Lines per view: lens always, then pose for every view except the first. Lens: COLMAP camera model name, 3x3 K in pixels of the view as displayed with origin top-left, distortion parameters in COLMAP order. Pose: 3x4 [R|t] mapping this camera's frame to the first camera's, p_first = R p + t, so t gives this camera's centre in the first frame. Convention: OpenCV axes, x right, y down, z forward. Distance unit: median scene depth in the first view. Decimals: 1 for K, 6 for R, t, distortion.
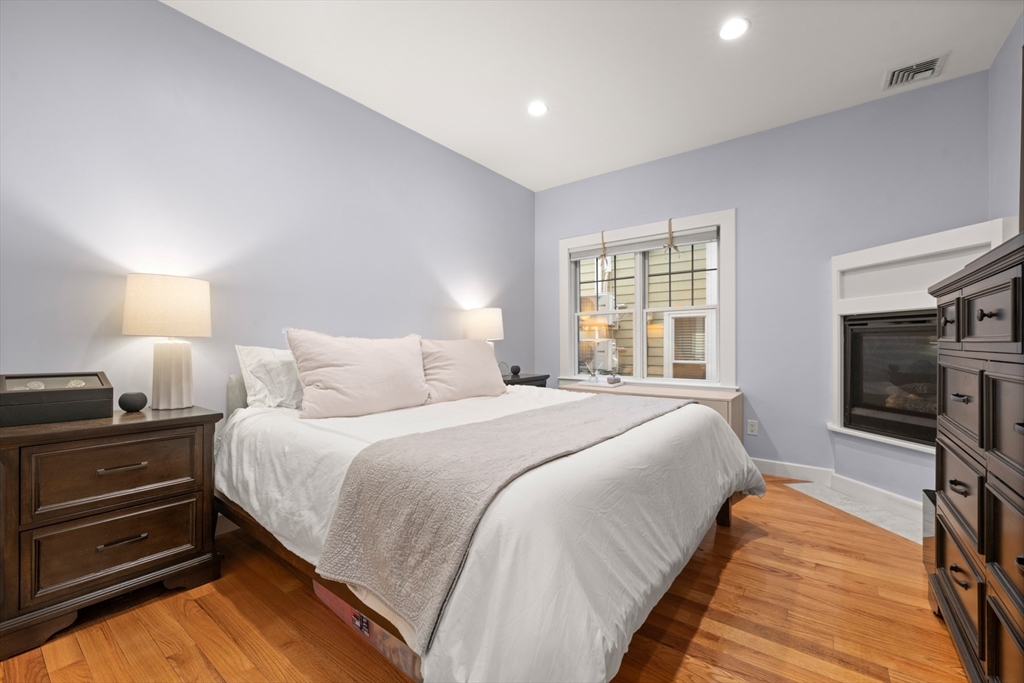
lens RADIAL K [[433.3, 0, 512.0], [0, 433.3, 341.5], [0, 0, 1]] dist [0.000300, 0.000062]
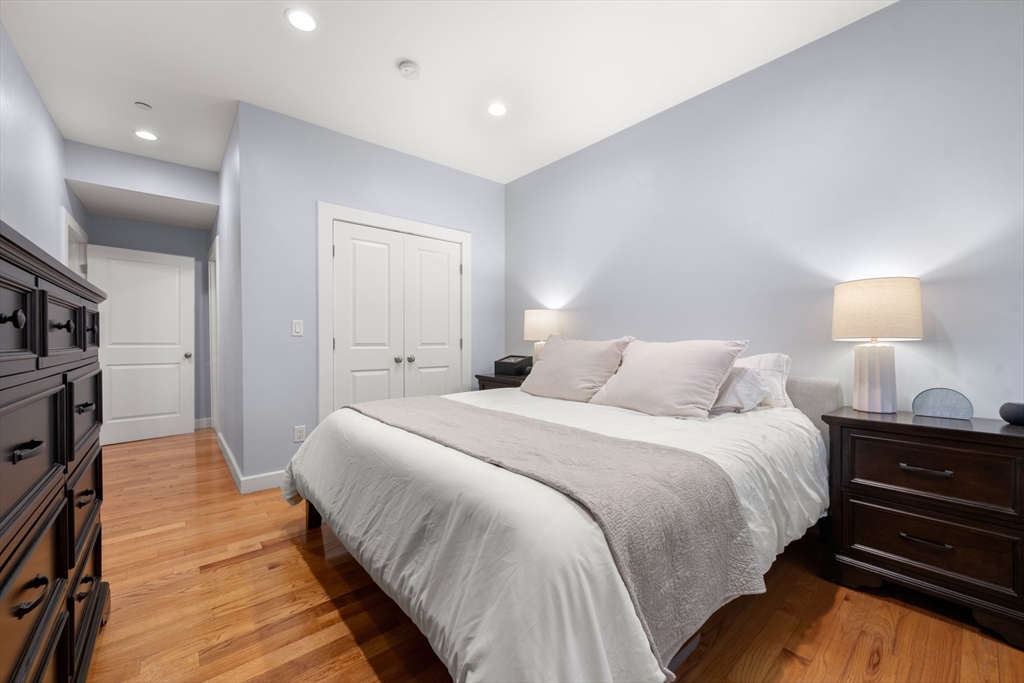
lens RADIAL K [[400.9, 0, 509.6], [0, 400.9, 345.0], [0, 0, 1]] dist [-0.001124, -0.006255]
pose [[-0.235201, 0.001539, -0.971945, 1.197735], [0.005917, 0.999982, 0.000152, -0.008195], [0.971929, -0.005715, -0.235206, 1.522689]]
